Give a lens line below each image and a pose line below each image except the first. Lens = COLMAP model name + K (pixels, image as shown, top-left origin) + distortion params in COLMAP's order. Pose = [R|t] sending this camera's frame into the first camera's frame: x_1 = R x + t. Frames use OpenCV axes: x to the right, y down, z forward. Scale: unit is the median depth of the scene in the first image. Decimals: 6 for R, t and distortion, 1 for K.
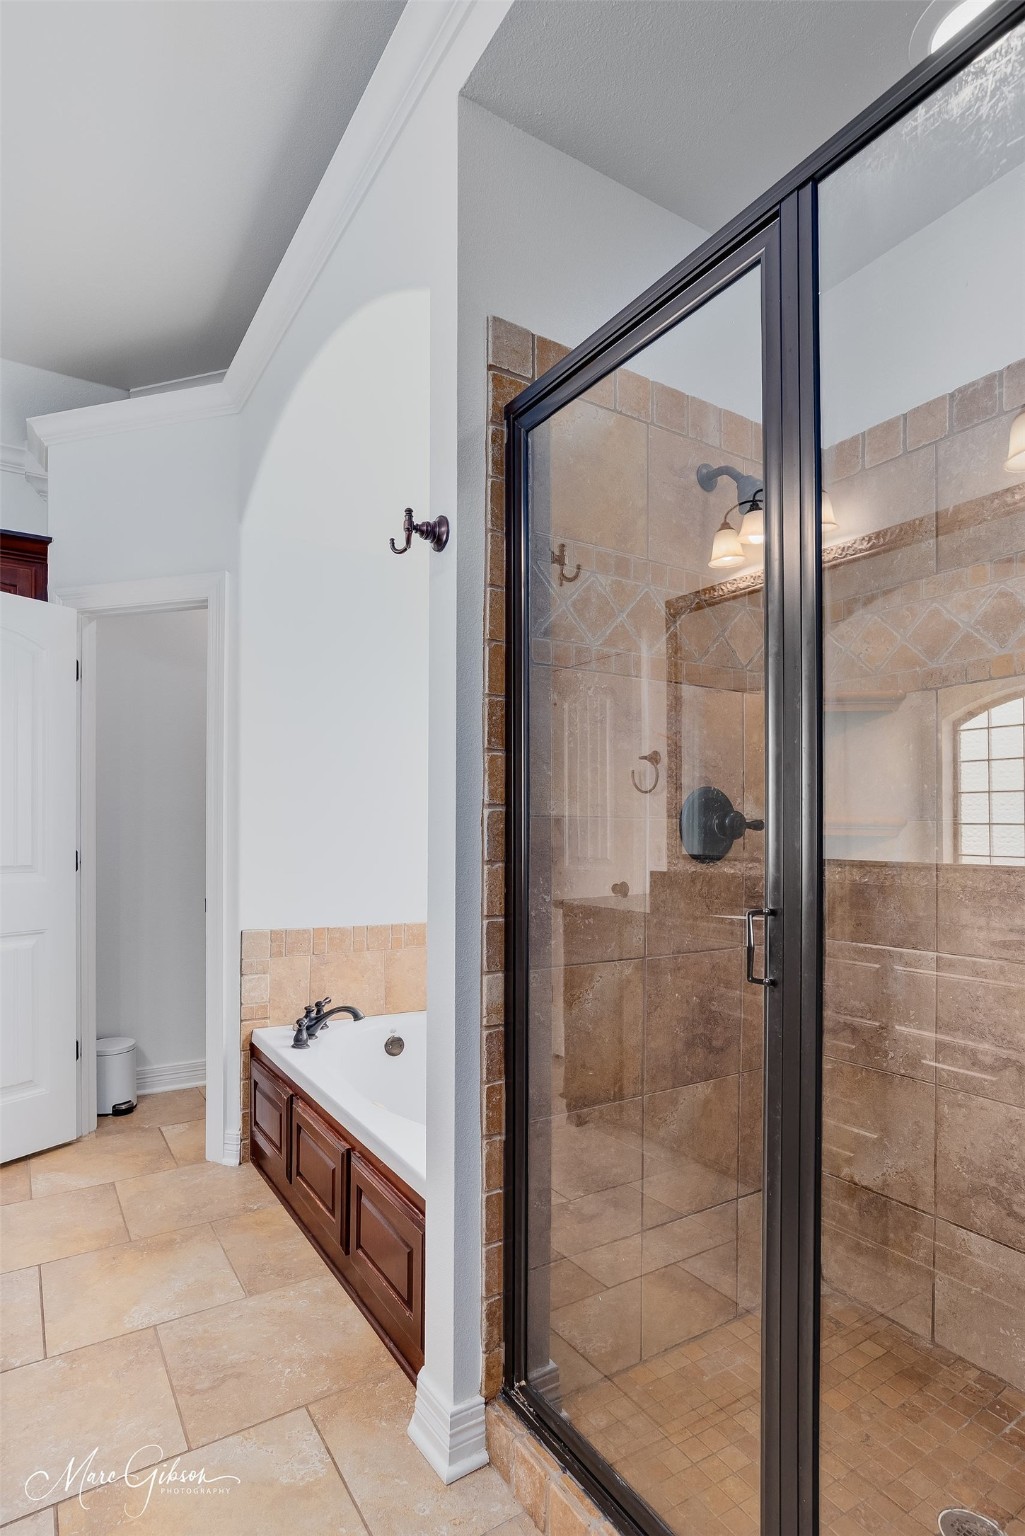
lens RADIAL K [[790.5, 0, 511.8], [0, 790.5, 812.3], [0, 0, 1]] dist [-0.051977, 0.020795]
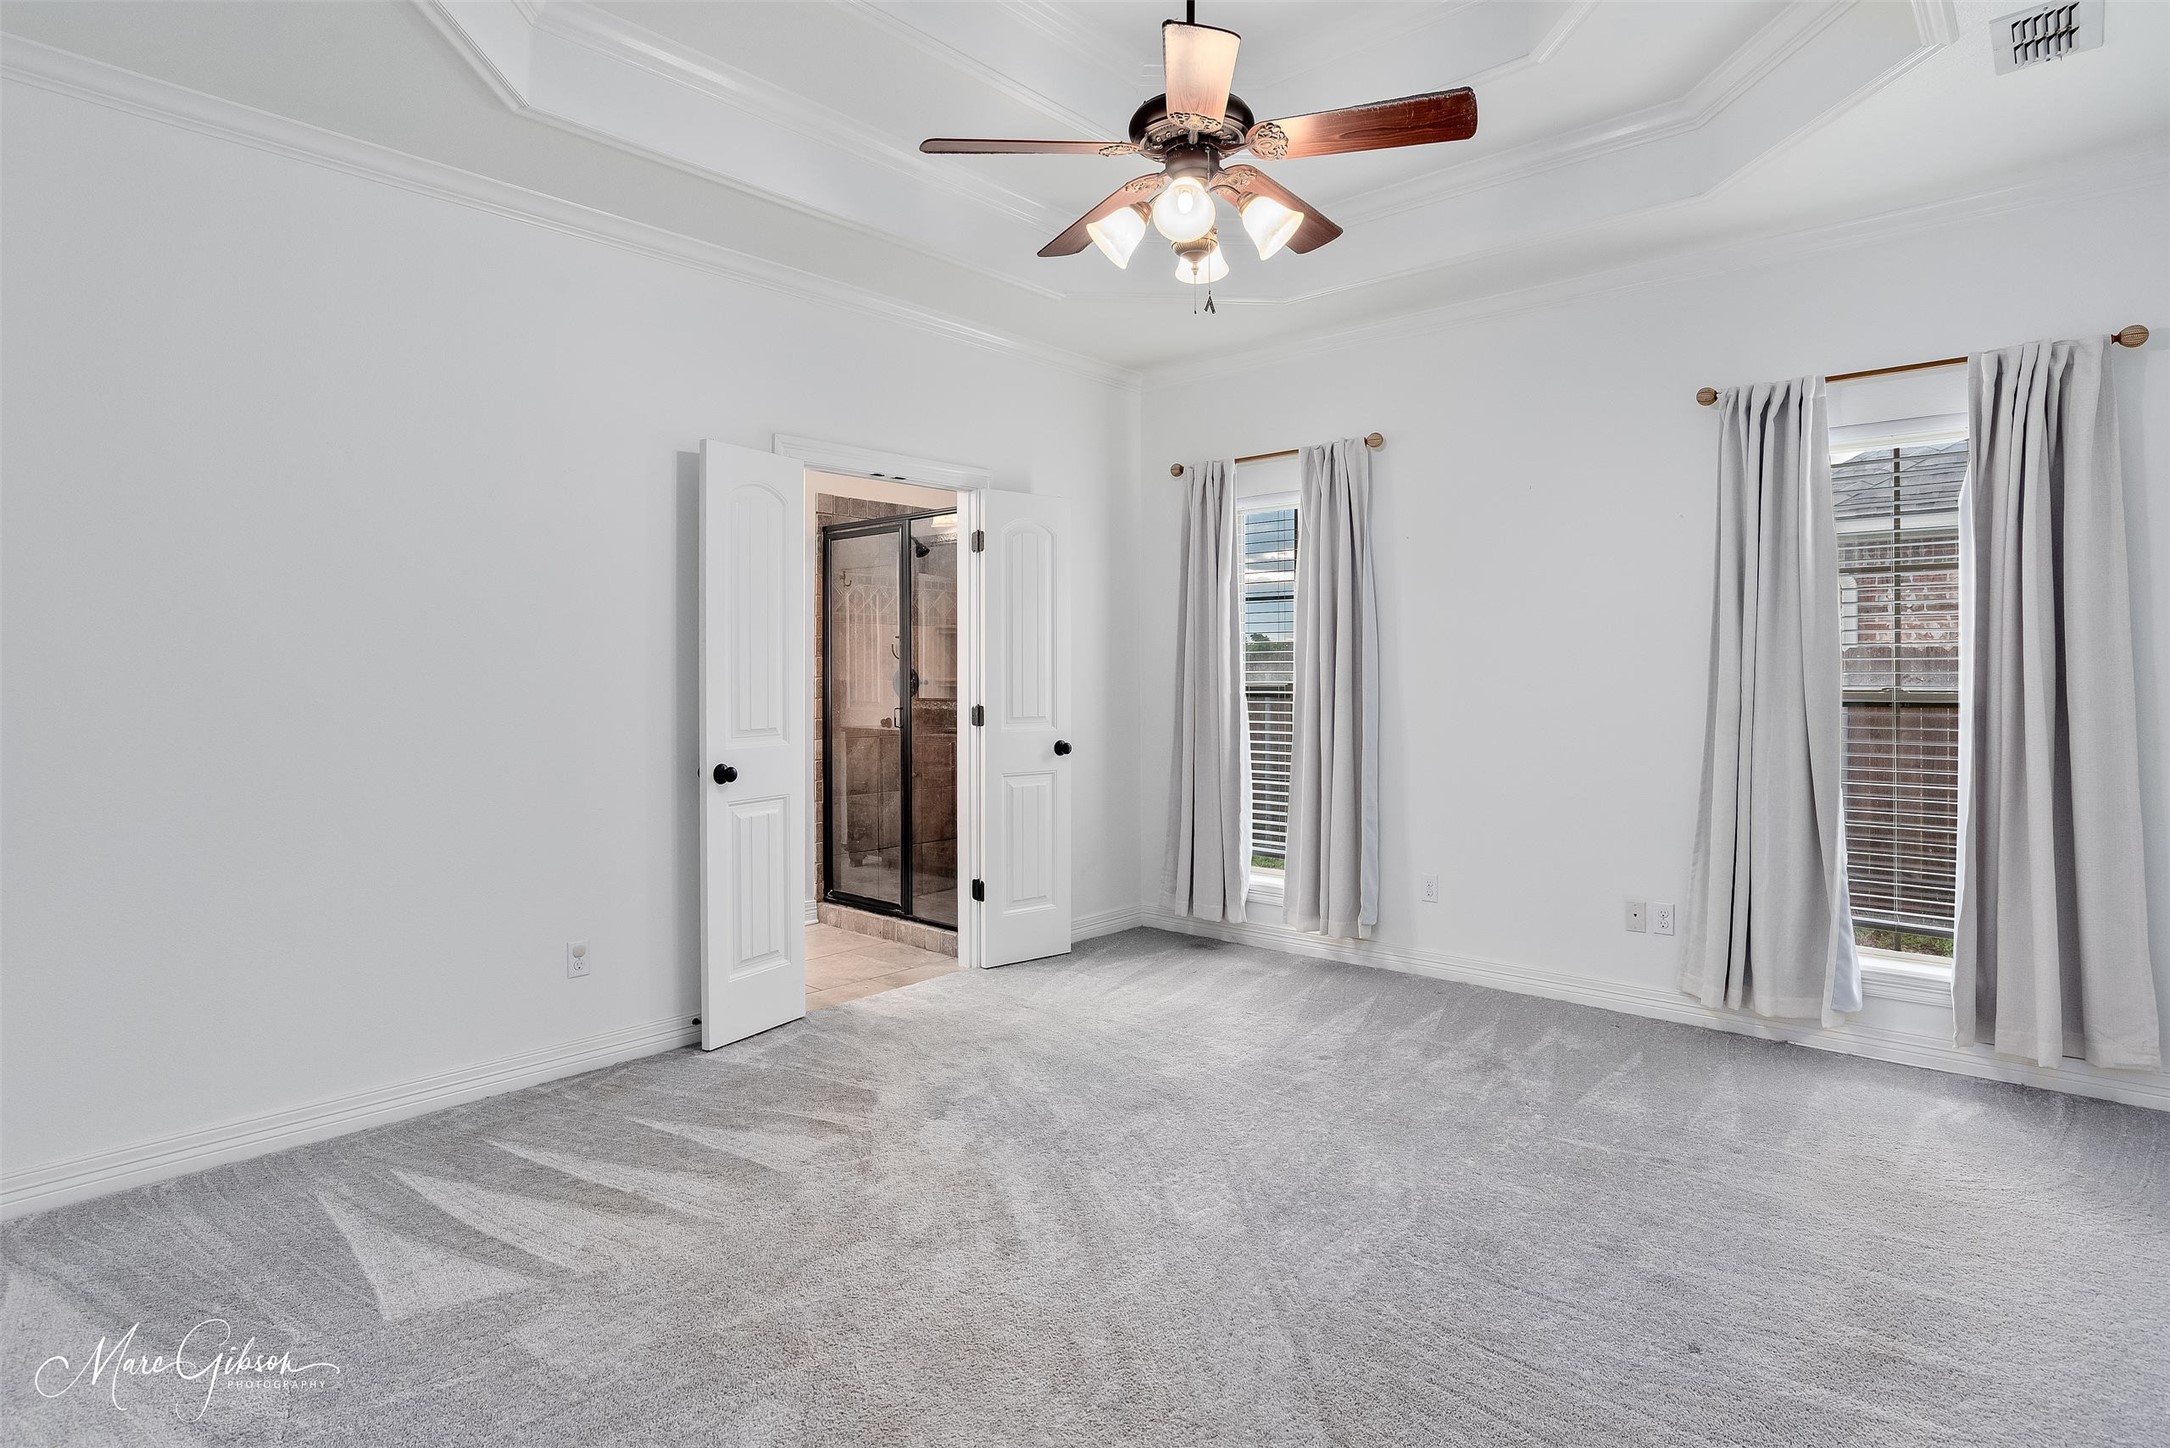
lens RADIAL K [[1116.7, 0, 1081.5], [0, 1116.7, 729.1], [0, 0, 1]] dist [-0.051977, 0.020795]
pose [[0.963444, -0.008598, 0.267770, -0.170069], [-0.005827, 0.998576, 0.053027, -0.035511], [-0.267845, -0.052649, 0.962022, -2.784140]]
